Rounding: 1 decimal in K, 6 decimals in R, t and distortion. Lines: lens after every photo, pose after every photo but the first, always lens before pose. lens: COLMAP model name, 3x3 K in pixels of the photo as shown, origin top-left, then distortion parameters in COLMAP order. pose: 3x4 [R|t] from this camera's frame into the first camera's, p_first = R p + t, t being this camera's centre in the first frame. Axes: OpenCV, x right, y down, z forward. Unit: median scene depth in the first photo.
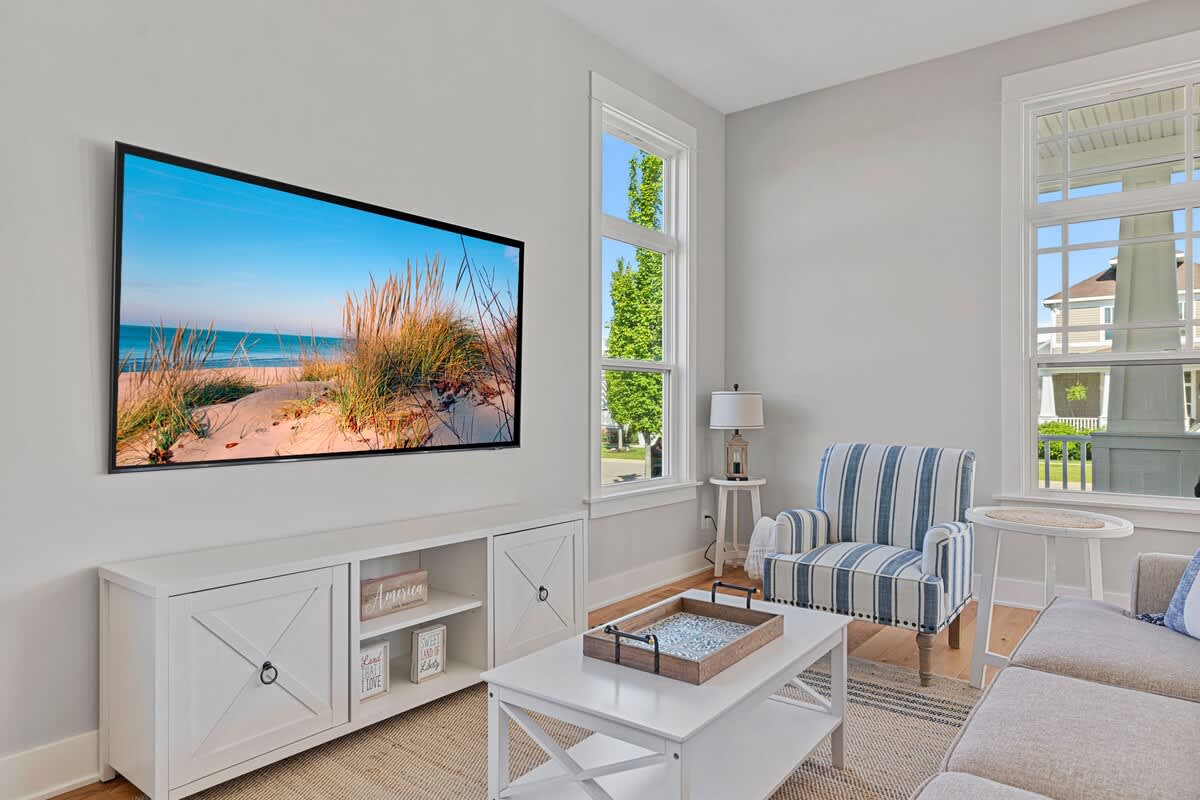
lens RADIAL K [[733.0, 0, 589.9], [0, 733.0, 402.2], [0, 0, 1]] dist [0.001966, -0.000269]
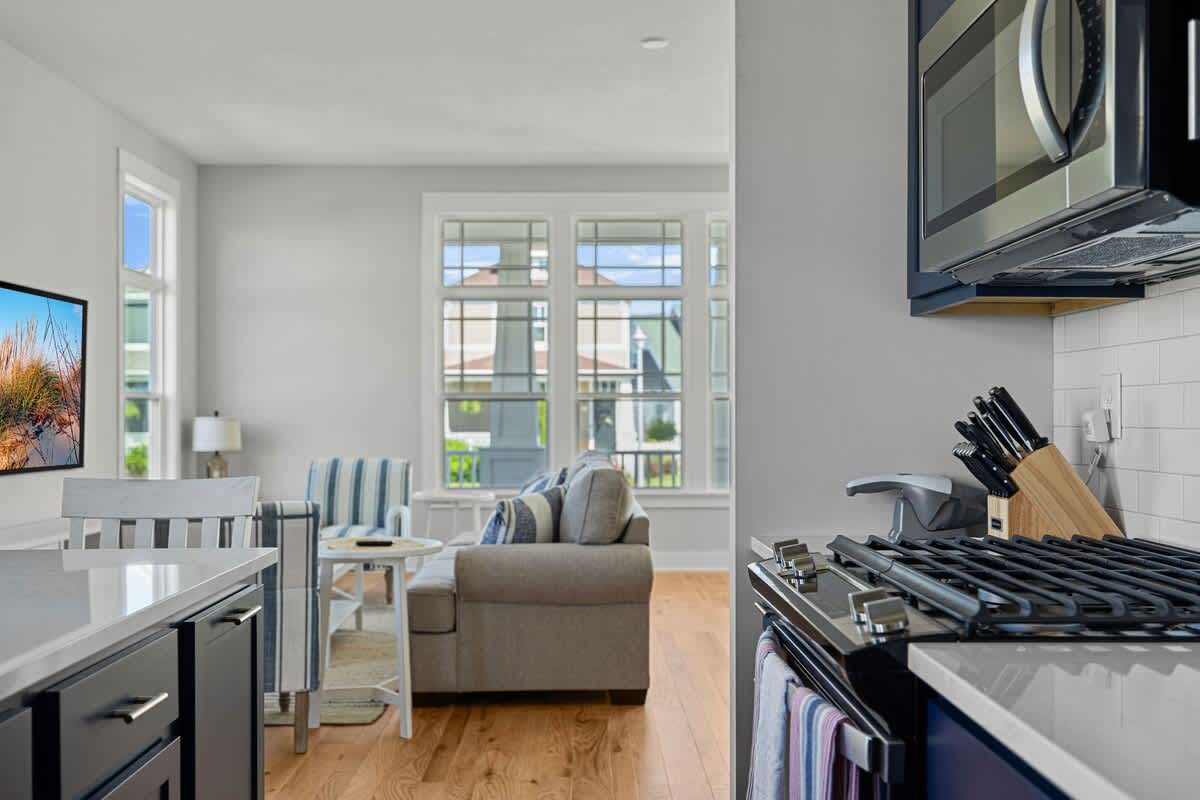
lens RADIAL K [[878.0, 0, 597.3], [0, 878.0, 418.1], [0, 0, 1]] dist [-0.000648, -0.000308]
pose [[0.746430, -0.006479, 0.665433, -0.475573], [0.009804, 0.999951, -0.001261, -0.011446], [-0.665392, 0.007465, 0.746457, -0.727327]]
